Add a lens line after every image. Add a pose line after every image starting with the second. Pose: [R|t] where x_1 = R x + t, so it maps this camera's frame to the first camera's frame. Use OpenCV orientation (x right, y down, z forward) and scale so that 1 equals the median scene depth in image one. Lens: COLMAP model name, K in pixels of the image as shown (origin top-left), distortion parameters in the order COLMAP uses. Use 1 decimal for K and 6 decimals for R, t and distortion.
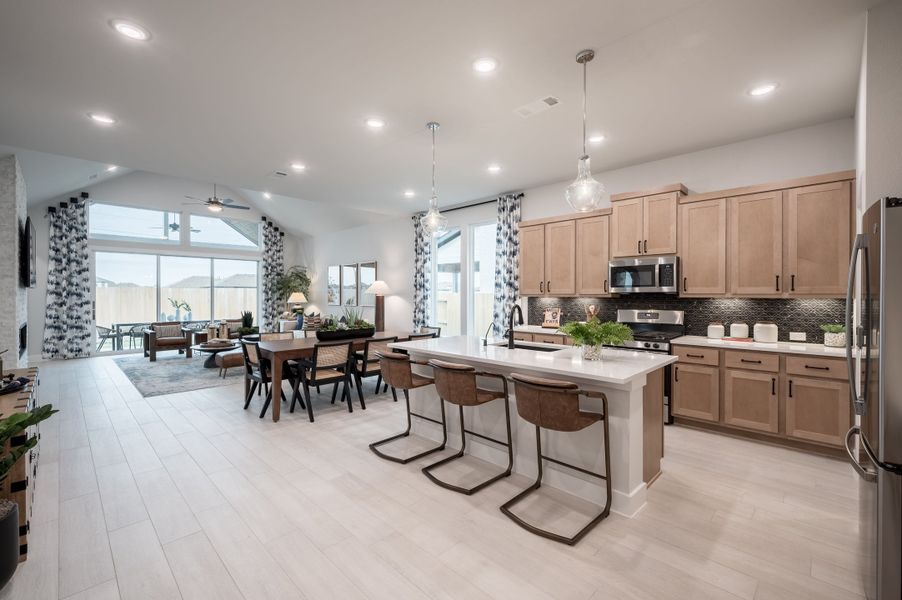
lens RADIAL K [[387.0, 0, 450.9], [0, 387.0, 299.7], [0, 0, 1]] dist [-0.002602, 0.001064]
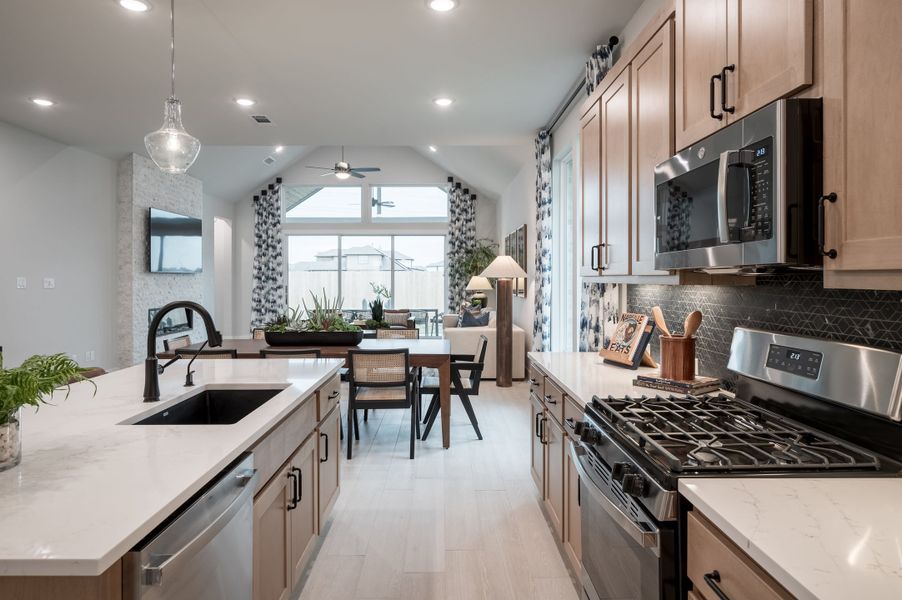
lens RADIAL K [[528.5, 0, 443.2], [0, 528.5, 282.6], [0, 0, 1]] dist [0.003667, 0.001810]
pose [[0.705103, 0.003024, -0.709098, 0.343560], [-0.006619, 0.999975, -0.002317, -0.003666], [0.709074, 0.006327, 0.705106, 0.344008]]
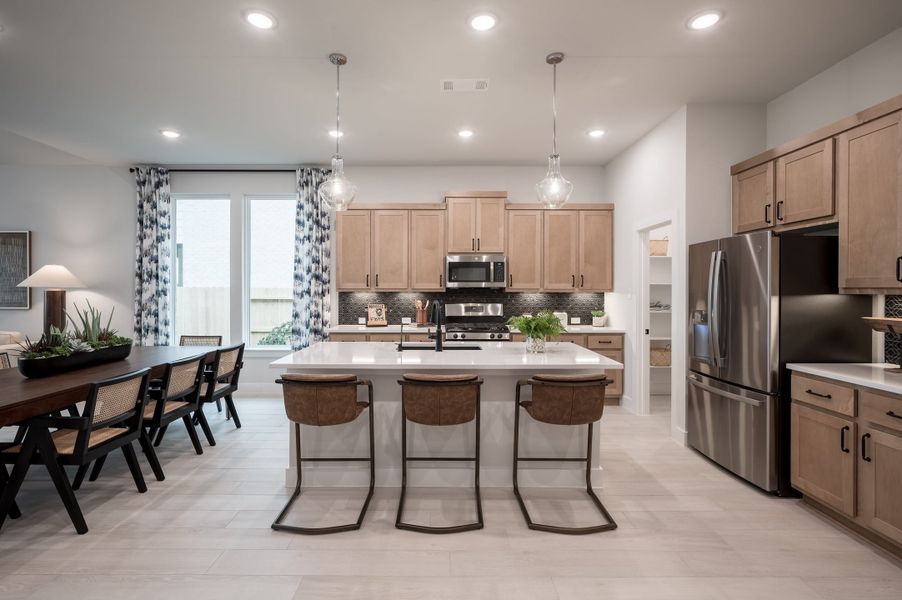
lens RADIAL K [[417.3, 0, 443.2], [0, 417.3, 294.5], [0, 0, 1]] dist [-0.002684, -0.000267]
pose [[0.713244, -0.007243, 0.700879, -0.209452], [0.007687, 0.999967, 0.002512, -0.001444], [-0.700874, 0.003596, 0.713276, 0.134885]]
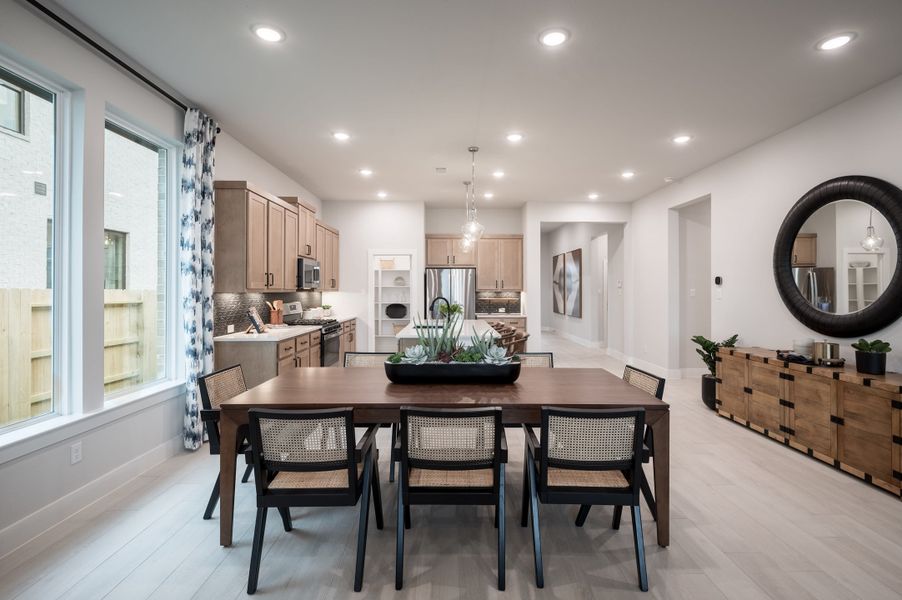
lens RADIAL K [[417.3, 0, 458.1], [0, 417.3, 291.2], [0, 0, 1]] dist [-0.002684, -0.000267]
pose [[-0.723613, -0.002762, 0.690200, -0.415550], [0.007500, 0.999901, 0.011865, -0.011419], [-0.690165, 0.013762, -0.723521, 0.903083]]
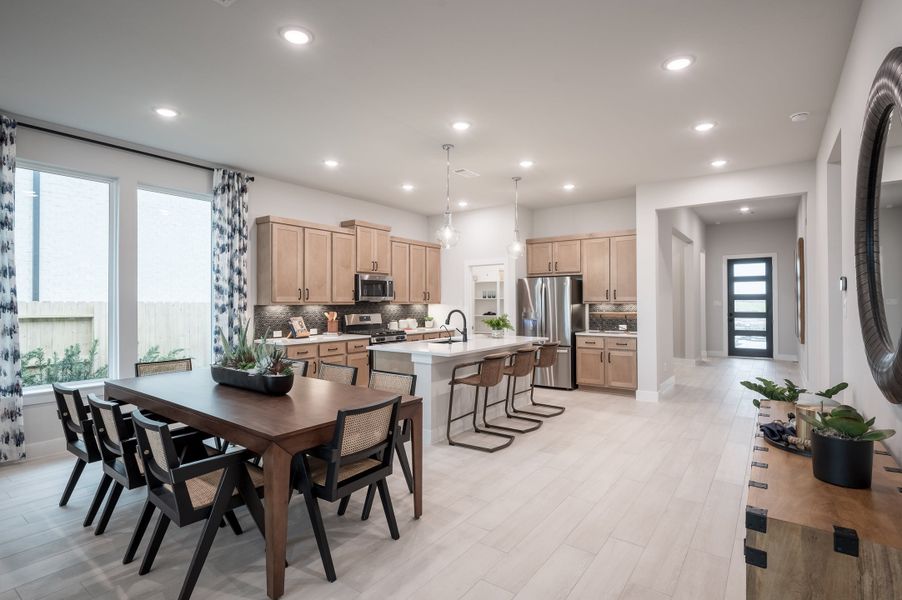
lens RADIAL K [[451.2, 0, 449.9], [0, 451.2, 298.4], [0, 0, 1]] dist [-0.006971, 0.000398]
pose [[-0.155499, 0.008291, 0.987801, -0.594502], [0.015343, 0.999864, -0.005977, -0.007410], [-0.987717, 0.014227, -0.155605, 0.548888]]
